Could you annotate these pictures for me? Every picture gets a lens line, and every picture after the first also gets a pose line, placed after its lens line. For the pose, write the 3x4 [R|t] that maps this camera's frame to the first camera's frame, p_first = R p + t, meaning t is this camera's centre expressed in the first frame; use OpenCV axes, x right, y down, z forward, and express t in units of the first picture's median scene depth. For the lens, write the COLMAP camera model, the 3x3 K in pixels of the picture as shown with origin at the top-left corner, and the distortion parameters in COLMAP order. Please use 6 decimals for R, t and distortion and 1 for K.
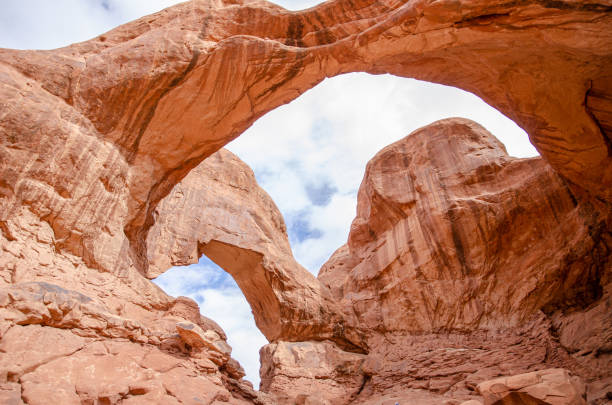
lens RADIAL K [[473.8, 0, 299.9], [0, 473.8, 210.8], [0, 0, 1]] dist [-0.145076, 0.104211]
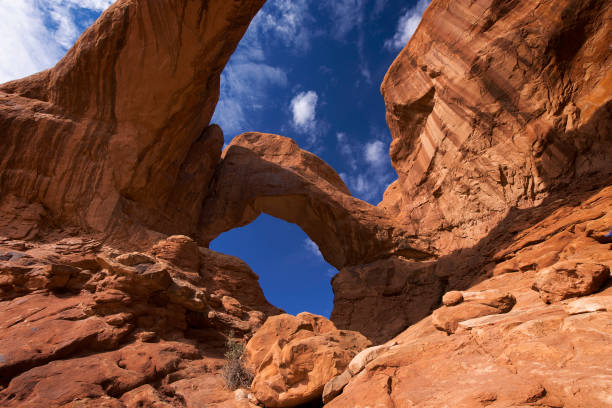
lens RADIAL K [[275.1, 0, 305.9], [0, 275.1, 202.5], [0, 0, 1]] dist [-0.000142, -0.005937]
pose [[0.877209, -0.336404, -0.342544, 0.162763], [0.312671, 0.941716, -0.124128, 0.228788], [0.364337, 0.001782, 0.931266, 0.487797]]
